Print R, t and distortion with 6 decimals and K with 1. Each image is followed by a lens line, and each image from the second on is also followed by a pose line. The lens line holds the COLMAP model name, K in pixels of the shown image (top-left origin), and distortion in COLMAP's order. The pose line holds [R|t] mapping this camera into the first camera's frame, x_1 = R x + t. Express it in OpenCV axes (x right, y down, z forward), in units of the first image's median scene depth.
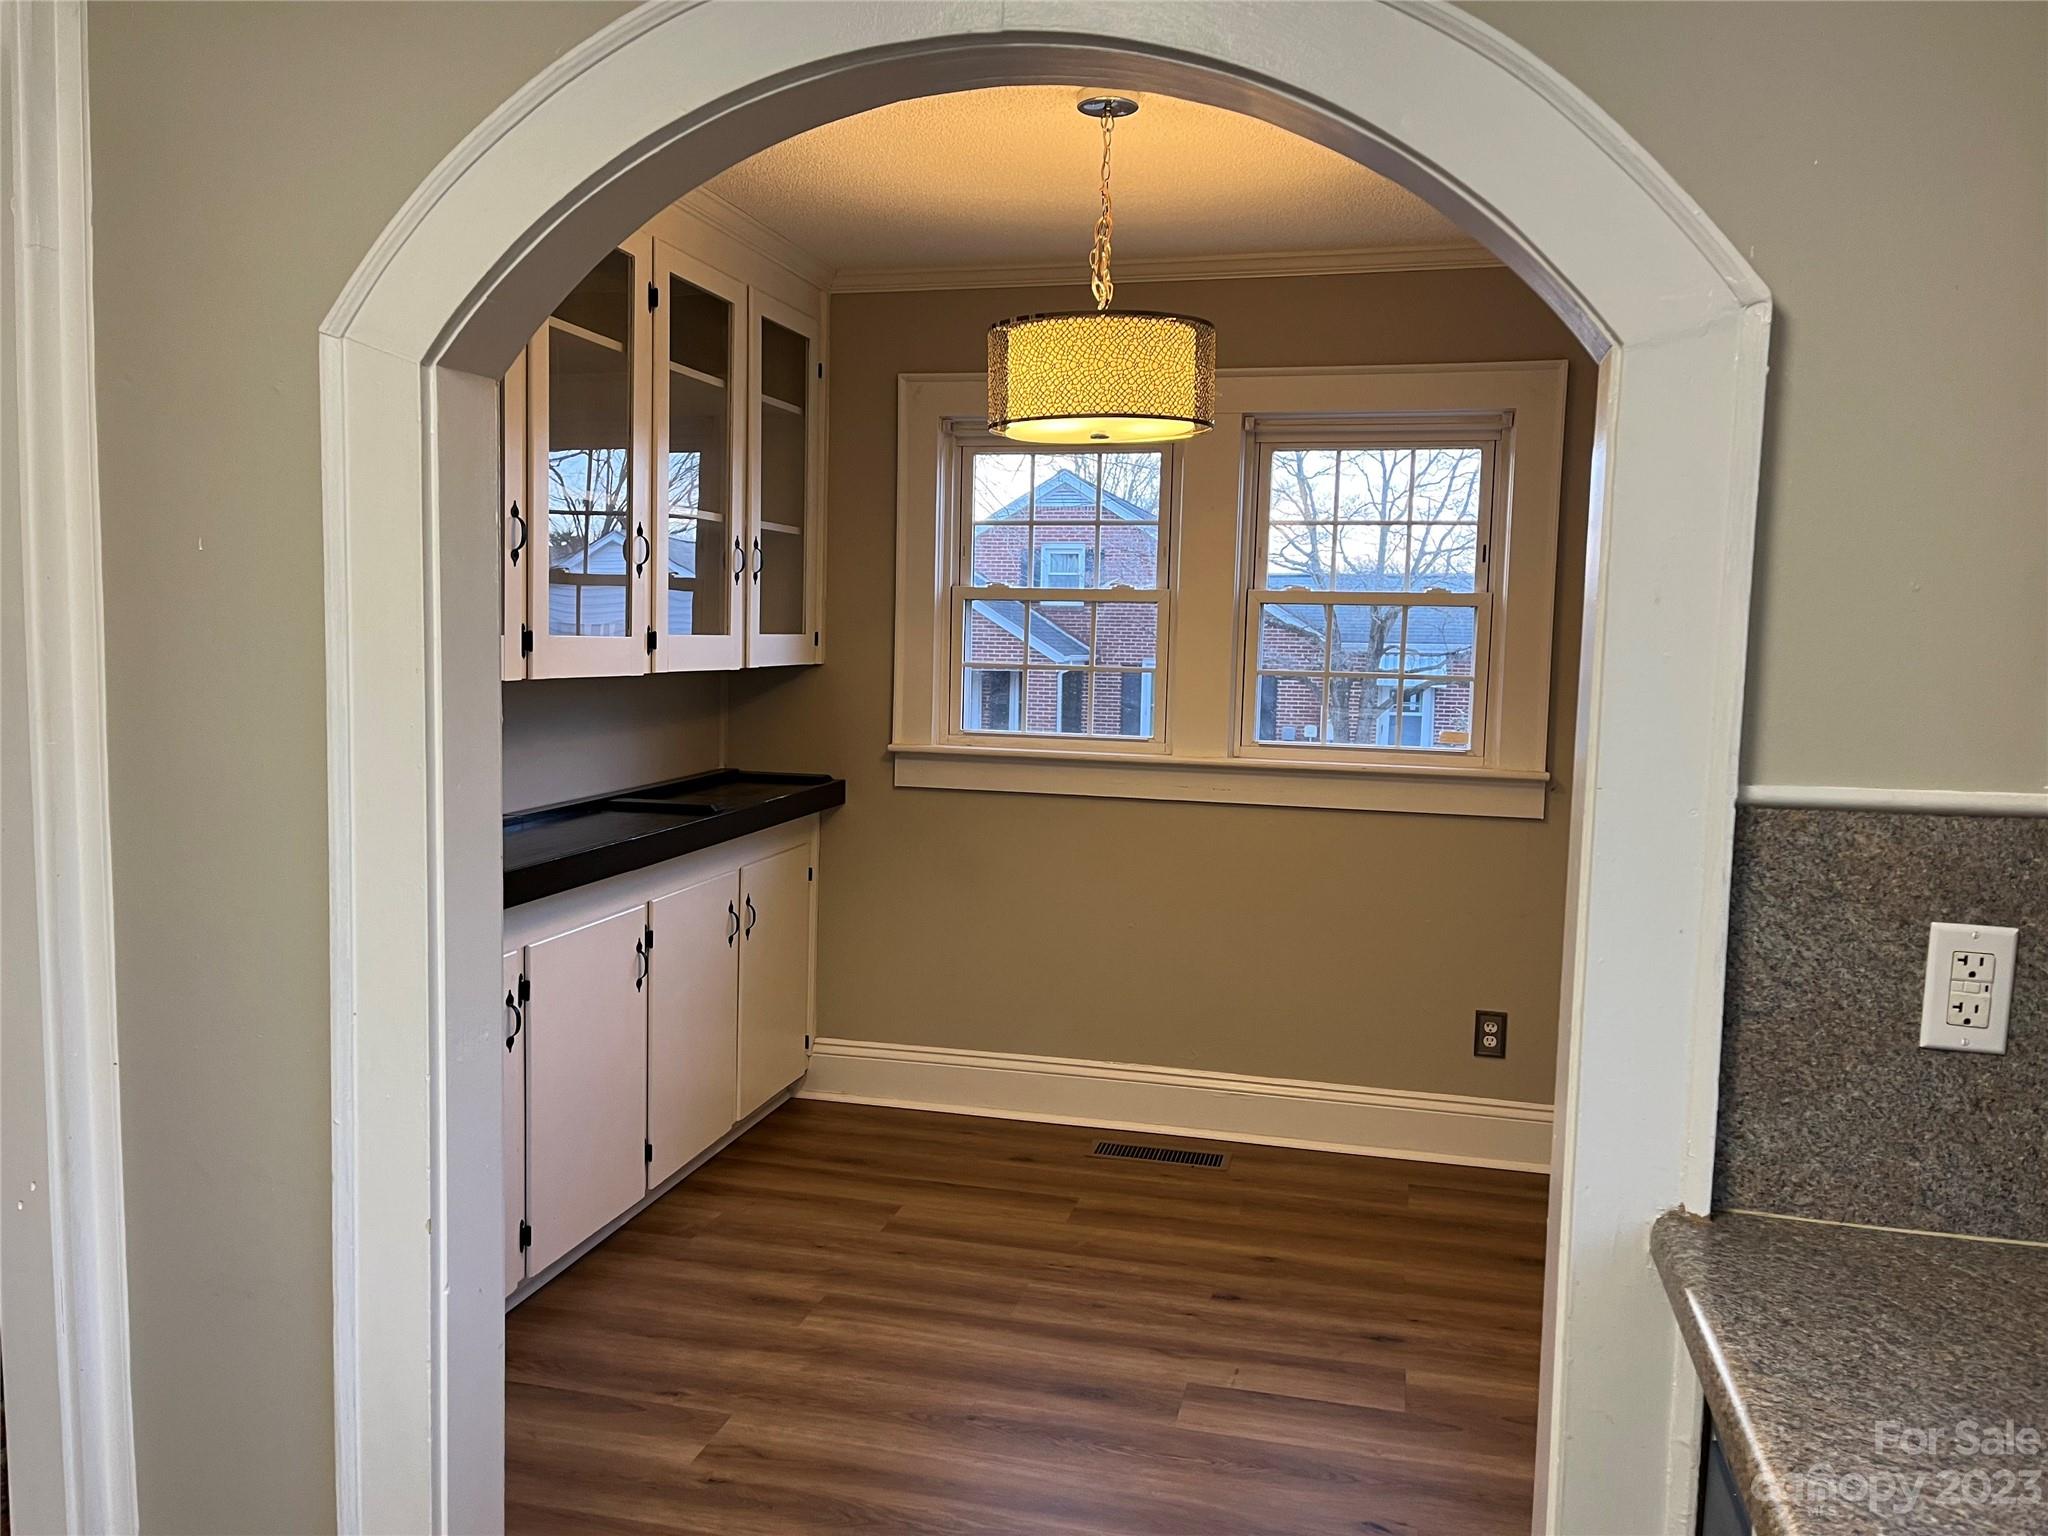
lens RADIAL K [[1546.7, 0, 1032.5], [0, 1546.7, 775.5], [0, 0, 1]] dist [0.052265, -0.050044]
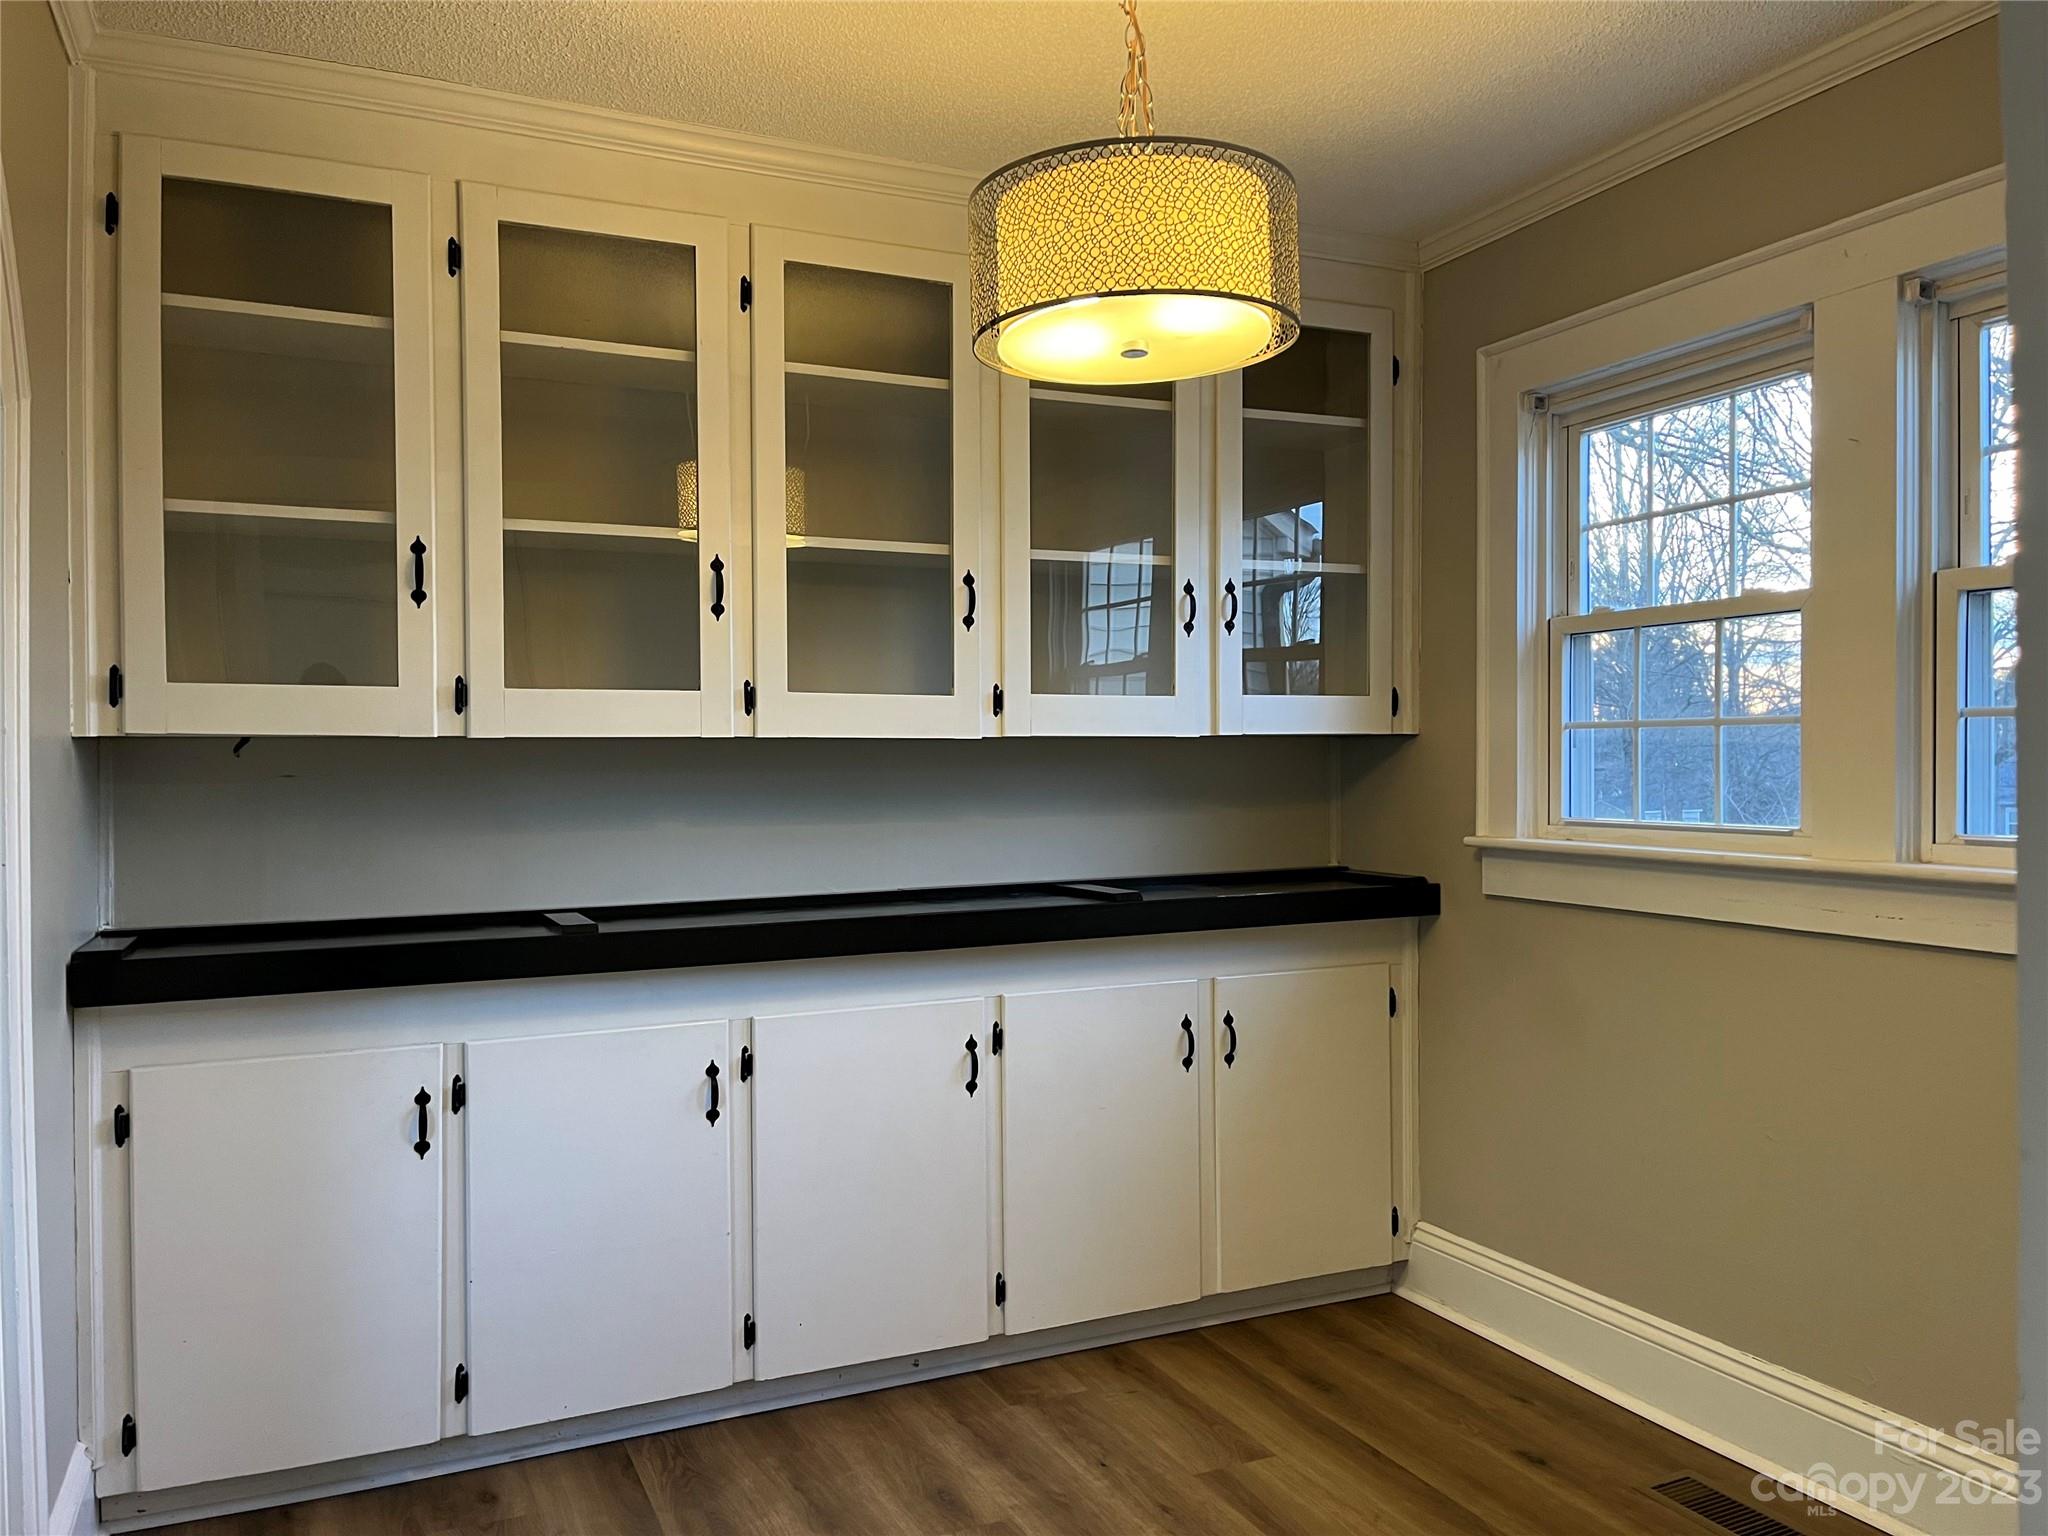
lens RADIAL K [[1546.7, 0, 1028.3], [0, 1546.7, 772.8], [0, 0, 1]] dist [0.052265, -0.050044]
pose [[0.624880, -0.021756, -0.780418, 0.377216], [-0.052456, 0.996183, -0.069772, 0.013286], [0.778957, 0.084537, 0.621353, 0.382964]]
